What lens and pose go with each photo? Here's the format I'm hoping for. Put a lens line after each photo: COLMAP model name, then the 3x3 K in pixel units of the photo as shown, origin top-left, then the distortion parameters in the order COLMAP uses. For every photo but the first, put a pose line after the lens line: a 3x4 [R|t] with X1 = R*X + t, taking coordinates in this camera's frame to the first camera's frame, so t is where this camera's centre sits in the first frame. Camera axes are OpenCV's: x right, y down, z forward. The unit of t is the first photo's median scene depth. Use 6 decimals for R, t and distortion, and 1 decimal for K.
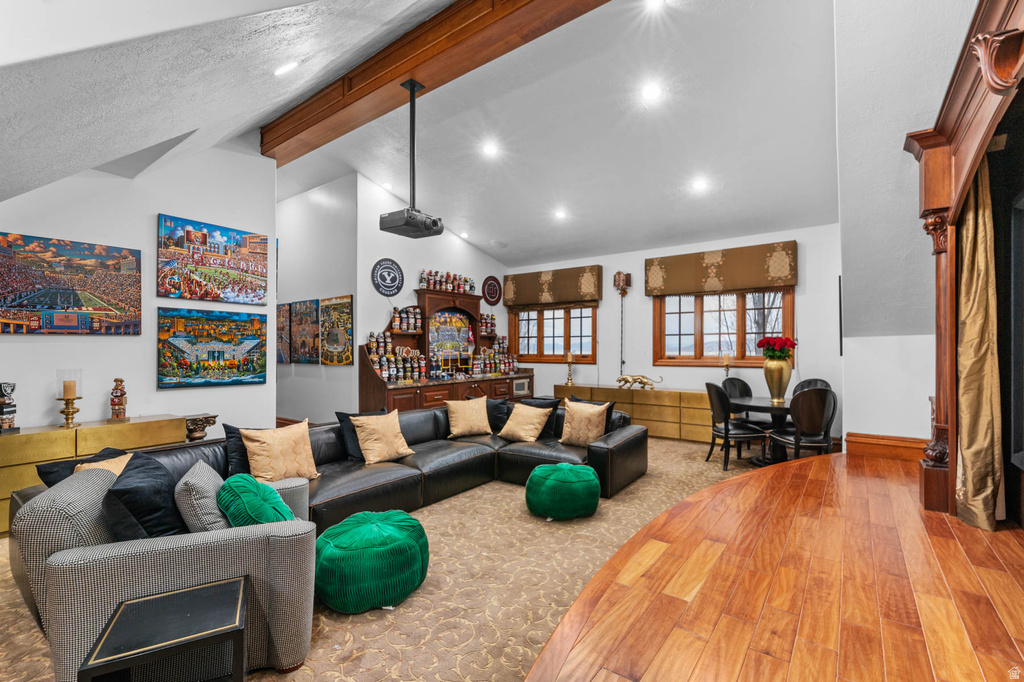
lens RADIAL K [[454.8, 0, 513.9], [0, 454.8, 343.5], [0, 0, 1]] dist [0.004079, 0.000095]
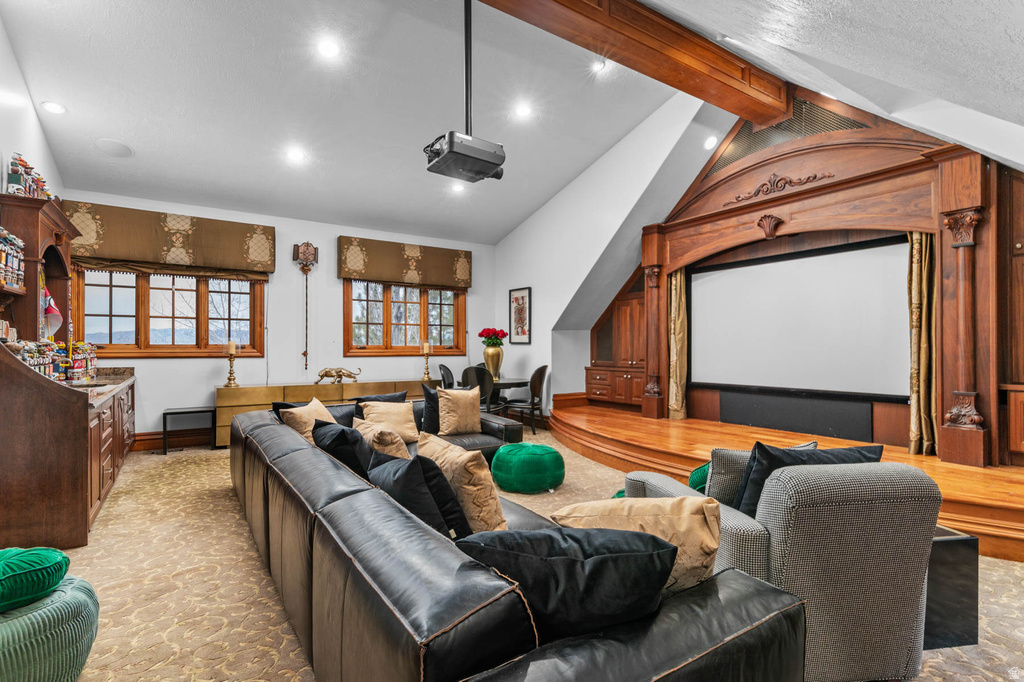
lens RADIAL K [[482.9, 0, 522.7], [0, 482.9, 342.8], [0, 0, 1]] dist [-0.002828, 0.000244]
pose [[0.299828, -0.006502, 0.953971, -0.460456], [-0.019778, 0.999719, 0.013031, 0.002610], [-0.953788, -0.022775, 0.299615, 0.349420]]
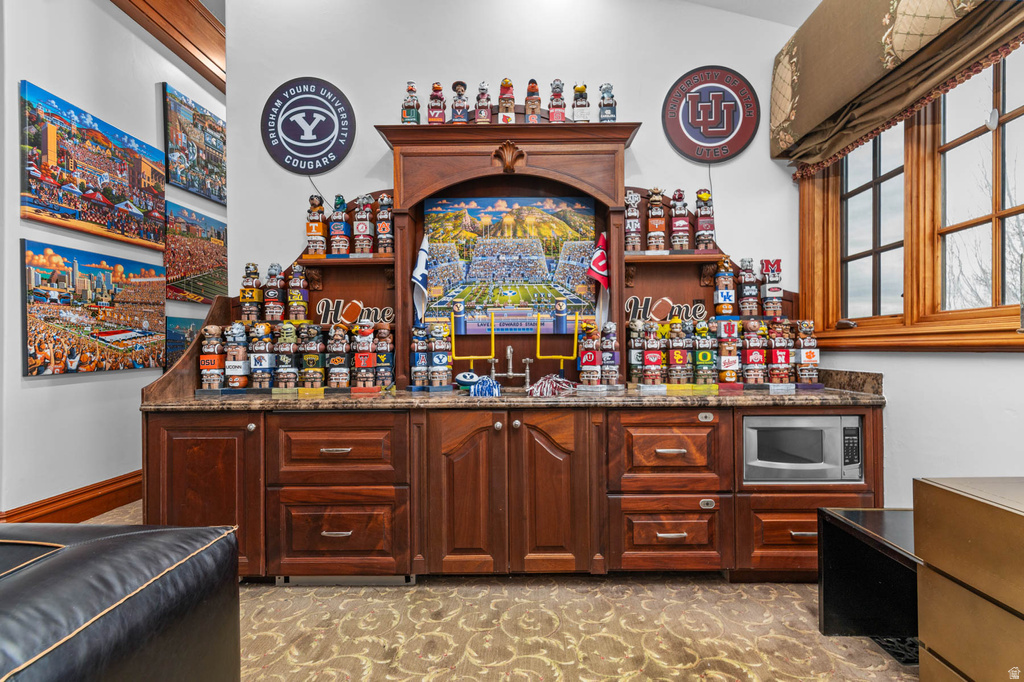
lens RADIAL K [[454.8, 0, 519.2], [0, 454.8, 349.3], [0, 0, 1]] dist [0.004079, 0.000095]
pose [[0.596983, 0.003378, -0.802247, 0.132701], [0.012131, 0.999839, 0.013237, 0.040213], [0.802162, -0.017634, 0.596846, 0.786212]]
